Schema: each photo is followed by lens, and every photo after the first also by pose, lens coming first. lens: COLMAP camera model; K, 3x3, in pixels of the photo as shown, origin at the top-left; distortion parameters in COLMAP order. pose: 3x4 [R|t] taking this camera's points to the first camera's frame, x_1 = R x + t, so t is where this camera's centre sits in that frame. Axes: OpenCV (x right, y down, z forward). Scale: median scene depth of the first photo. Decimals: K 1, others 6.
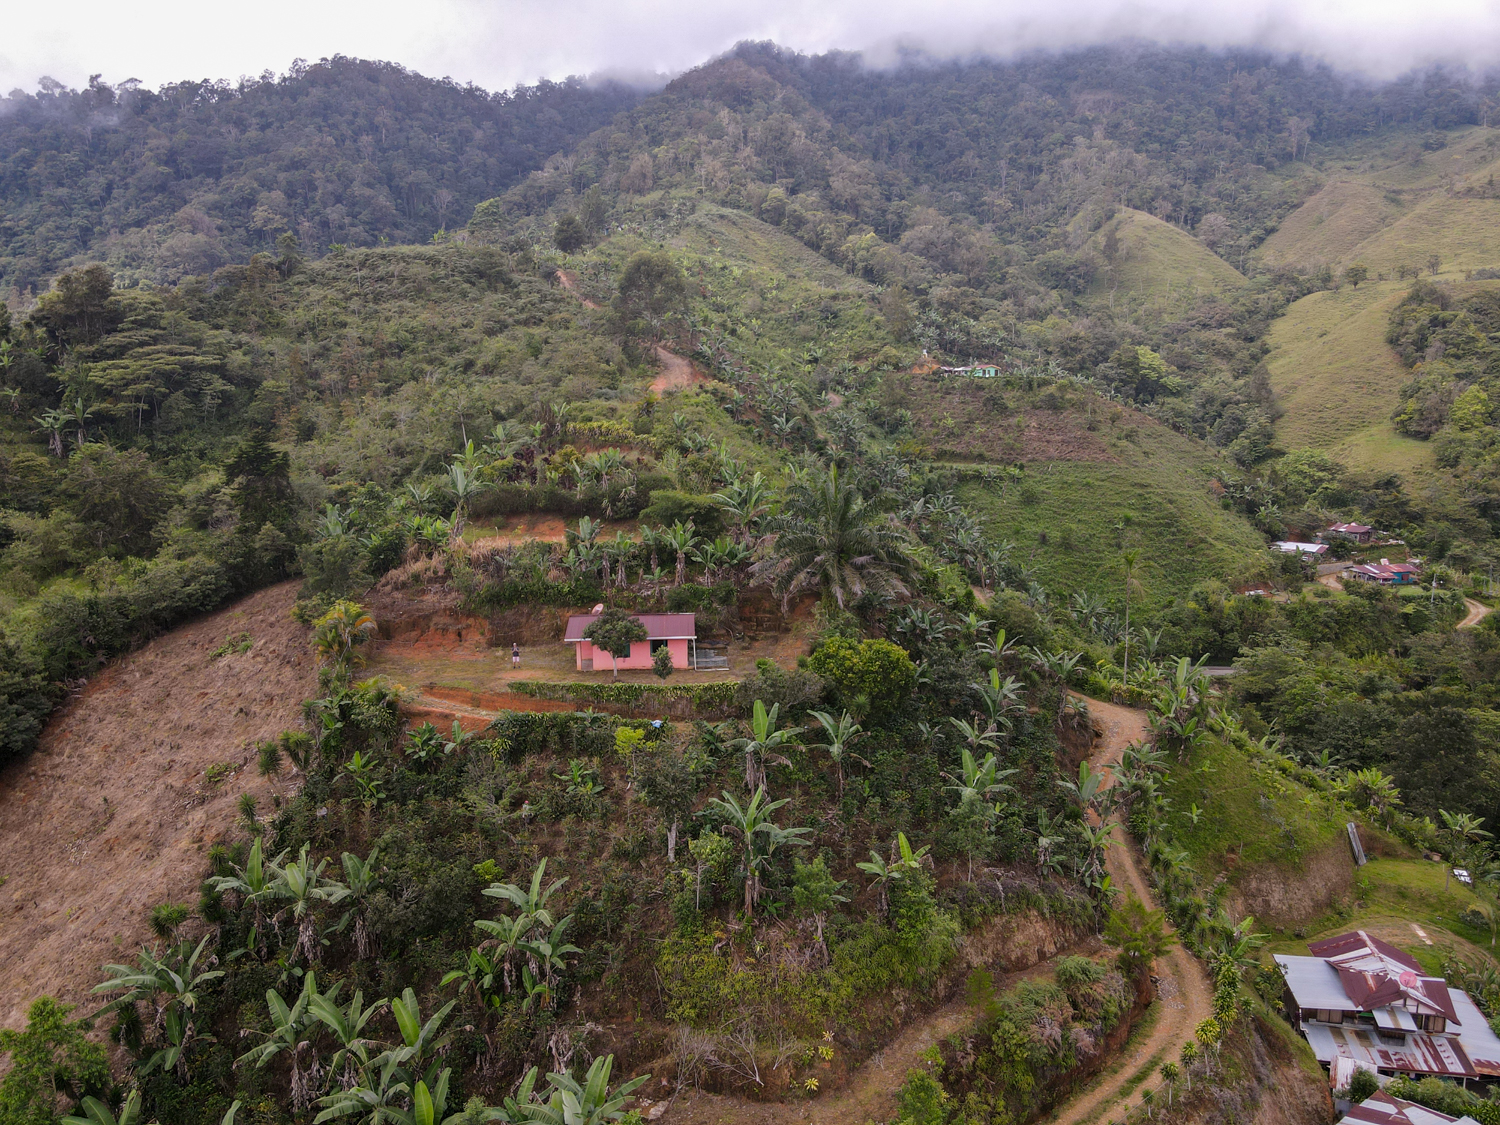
lens RADIAL K [[1101.5, 0, 750.0], [0, 1101.5, 562.5], [0, 0, 1]] dist [0.003445, 0.025427]
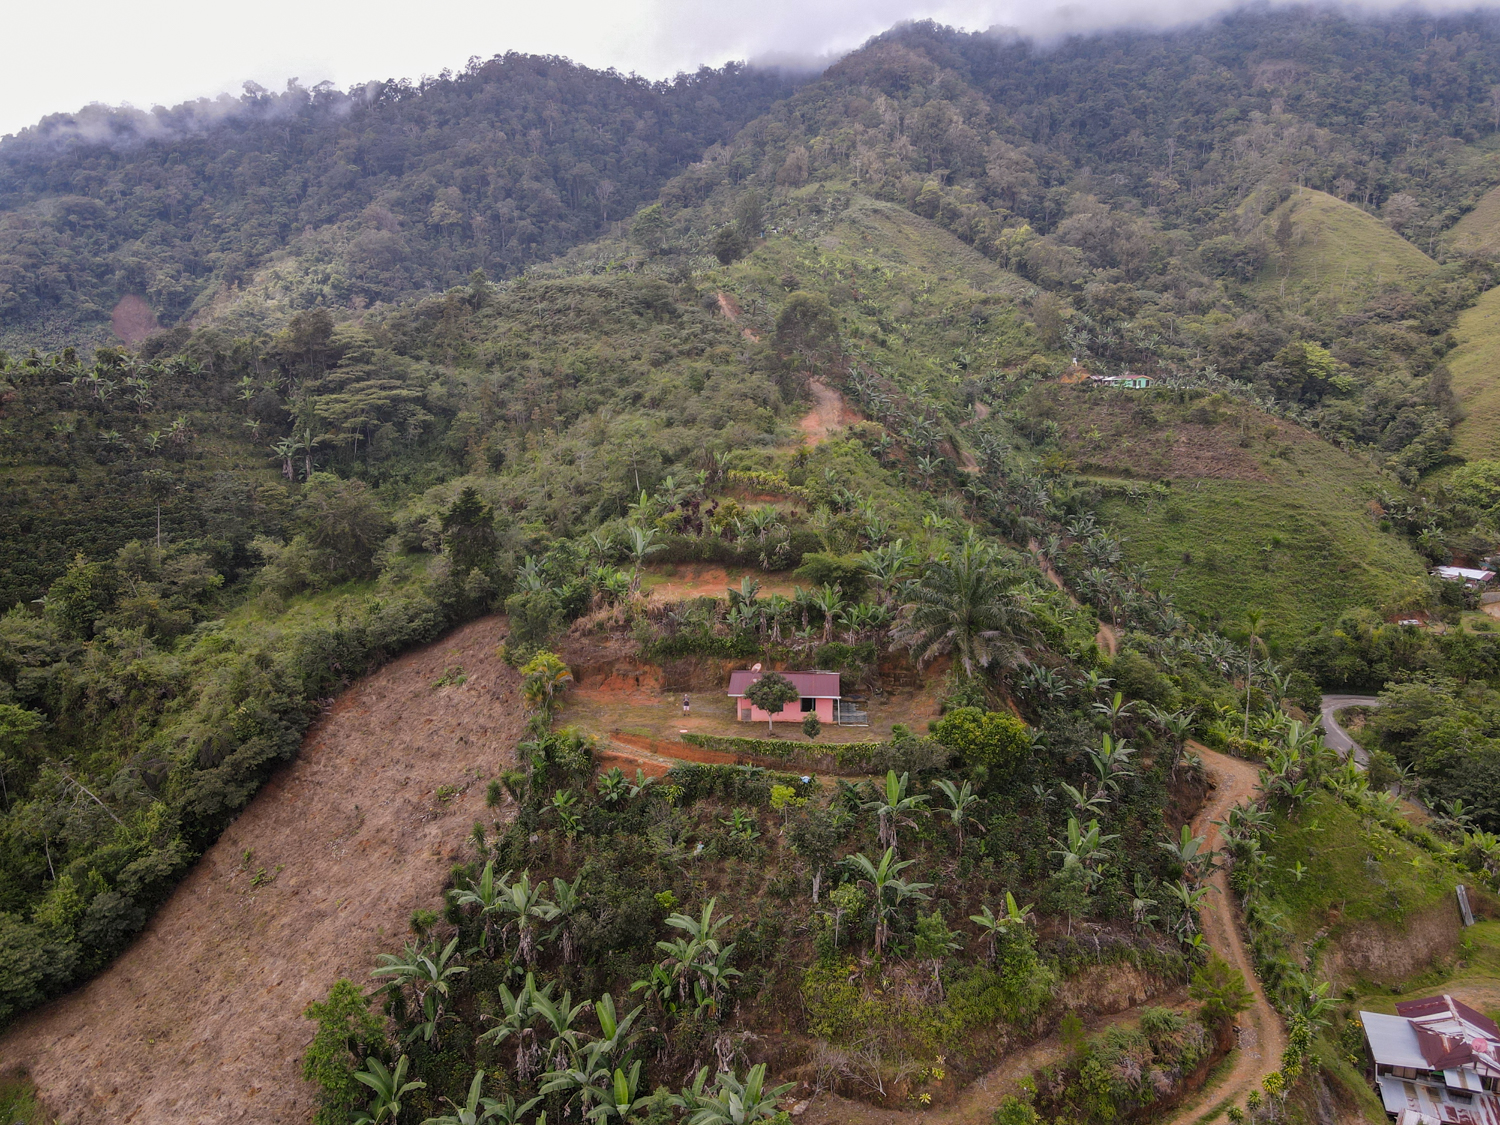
lens RADIAL K [[1101.5, 0, 750.0], [0, 1101.5, 562.5], [0, 0, 1]] dist [0.003445, 0.025427]
pose [[0.991147, 0.028035, -0.129778, 0.002145], [-0.025070, 0.999387, 0.024428, -0.062970], [0.130383, -0.020958, 0.991242, -0.098361]]
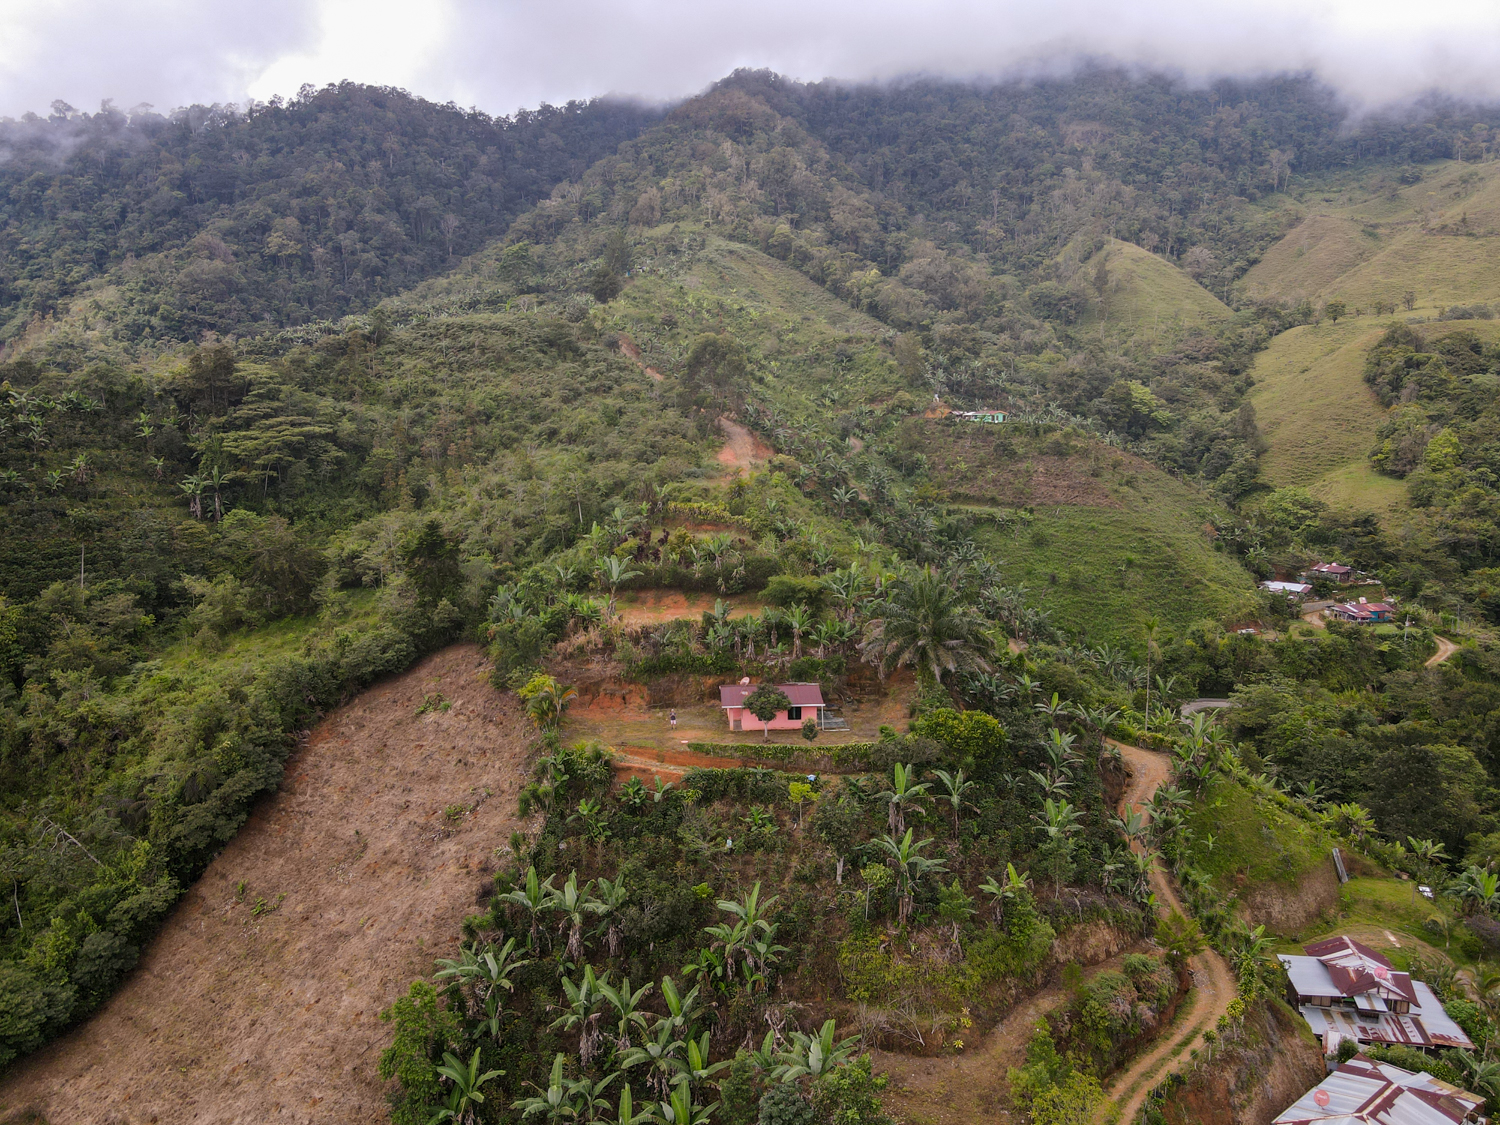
lens RADIAL K [[1101.5, 0, 750.0], [0, 1101.5, 562.5], [0, 0, 1]] dist [0.003445, 0.025427]
pose [[0.999888, 0.003372, 0.014553, -0.097688], [-0.003249, 0.999959, -0.008410, -0.053982], [-0.014580, 0.008362, 0.999859, -0.171377]]
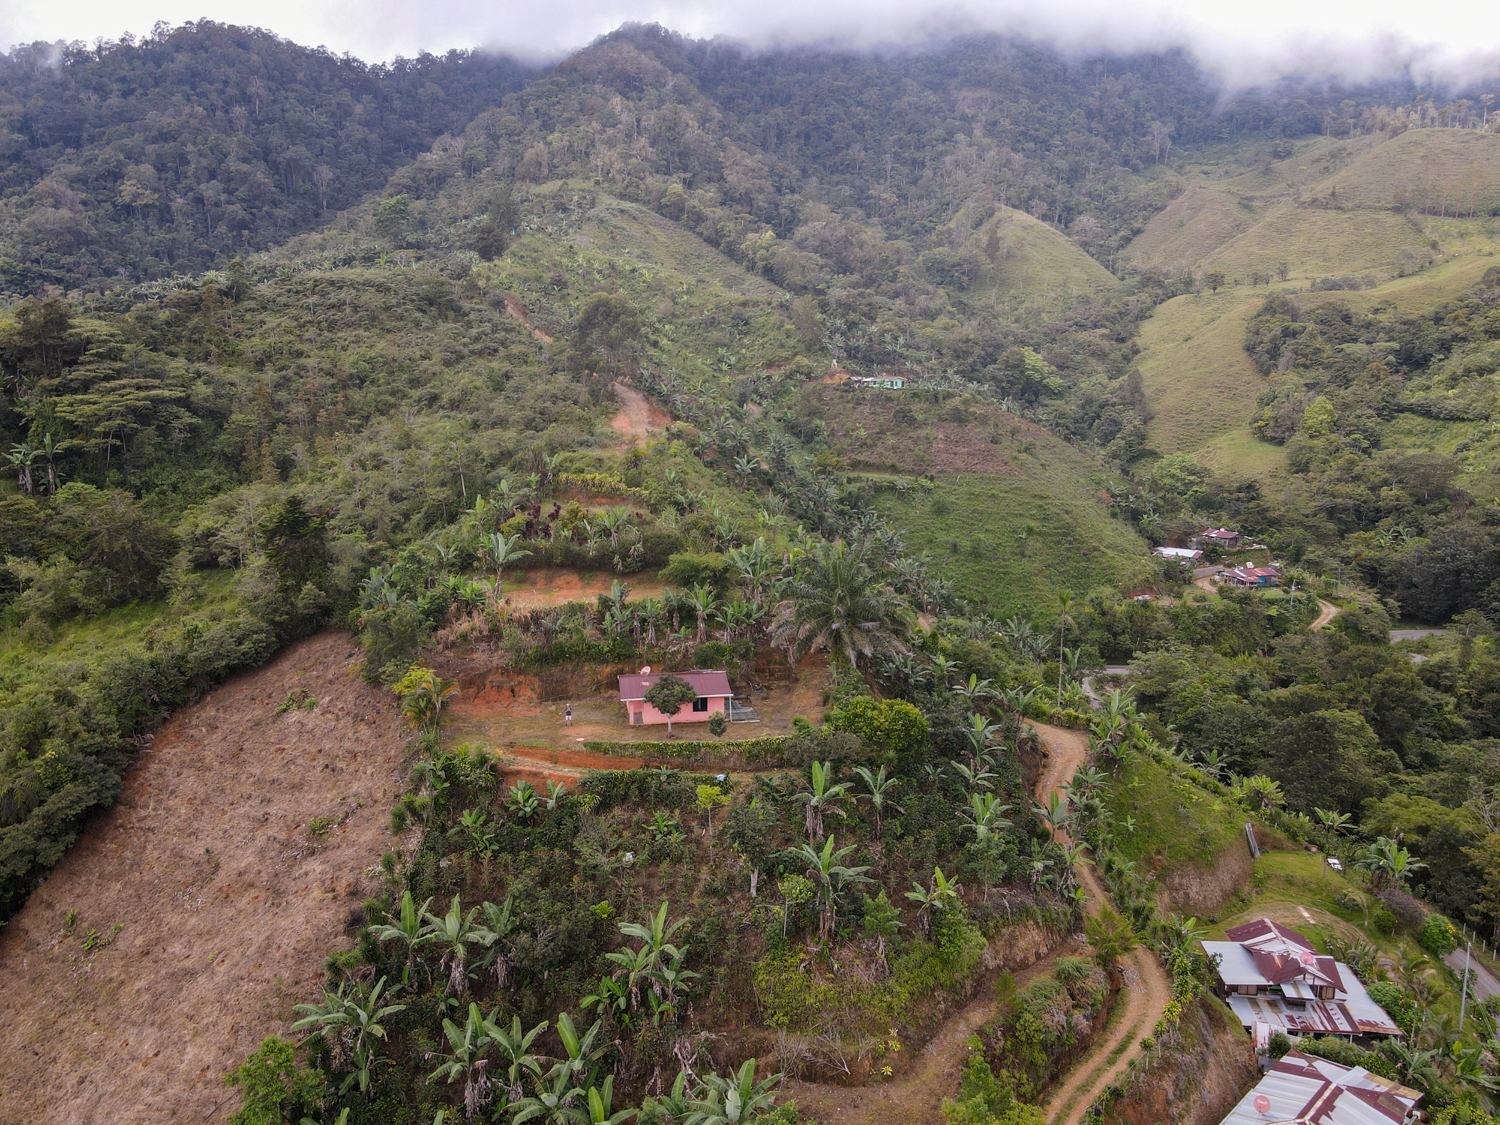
lens RADIAL K [[1101.5, 0, 750.0], [0, 1101.5, 562.5], [0, 0, 1]] dist [0.003445, 0.025427]
pose [[0.993977, -0.008585, 0.109253, -0.100111], [0.006169, 0.999729, 0.022429, -0.062898], [-0.109416, -0.021620, 0.993761, -0.104488]]
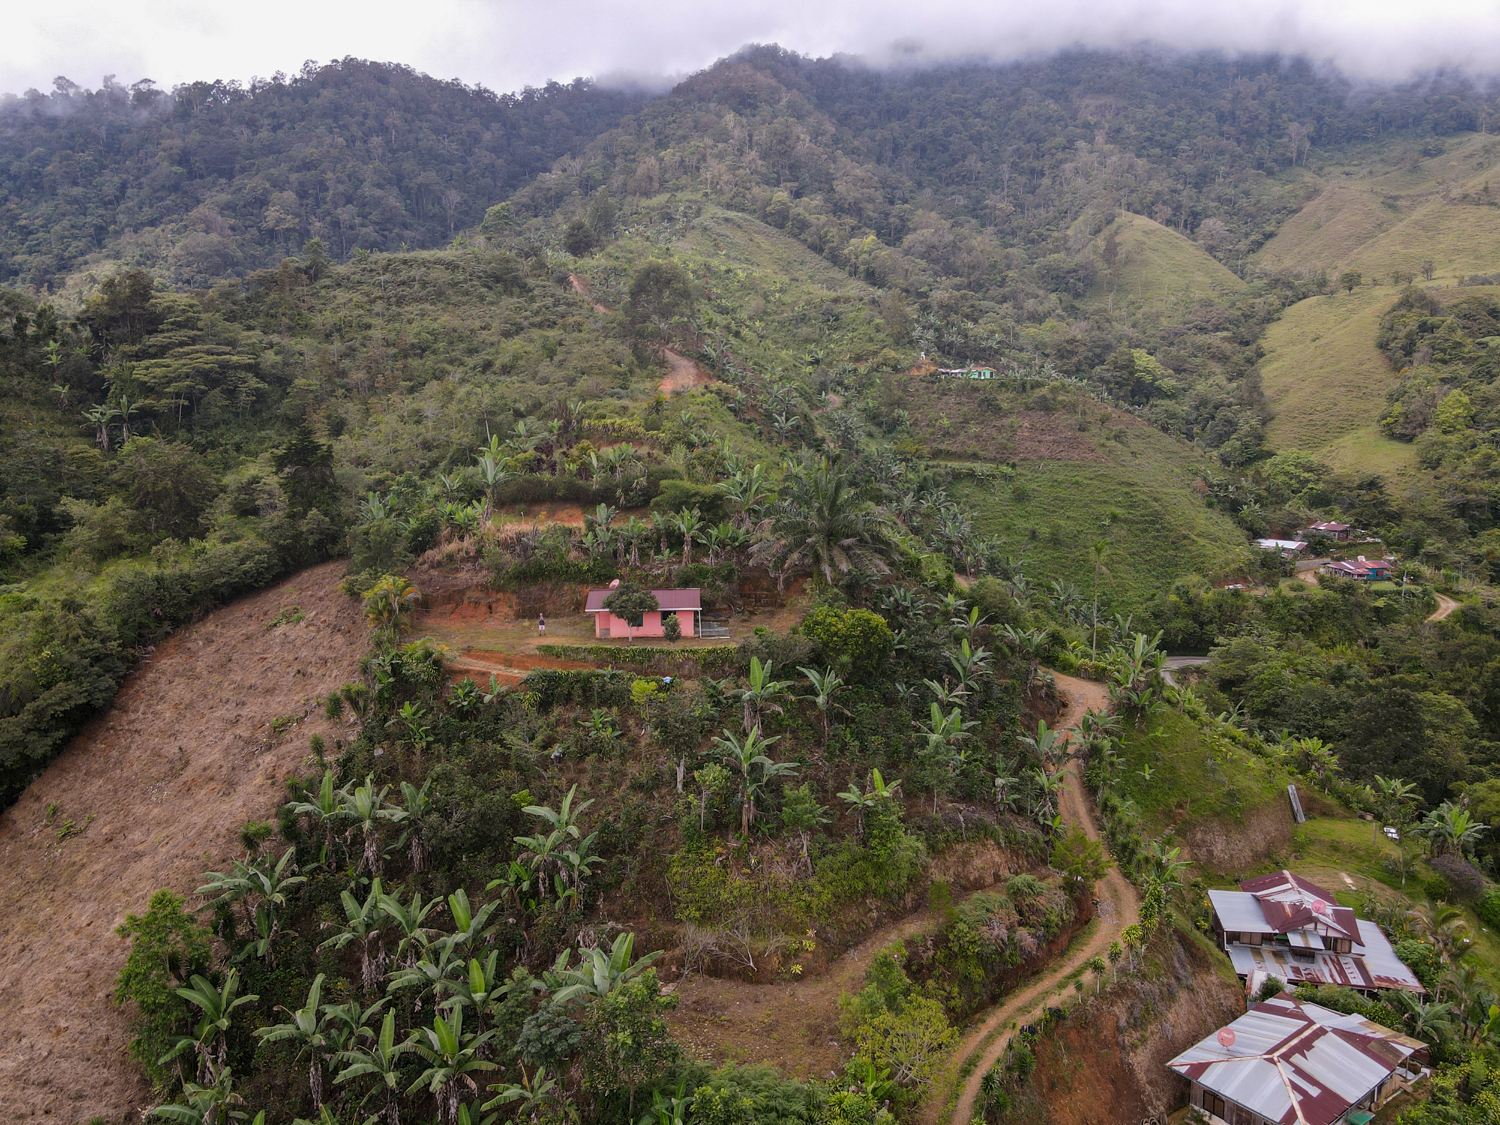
lens RADIAL K [[1101.5, 0, 750.0], [0, 1101.5, 562.5], [0, 0, 1]] dist [0.003445, 0.025427]
pose [[0.999978, 0.005982, -0.002742, 0.002486], [-0.005982, 0.999982, 0.000062, 0.012610], [0.002743, -0.000046, 0.999996, -0.084122]]
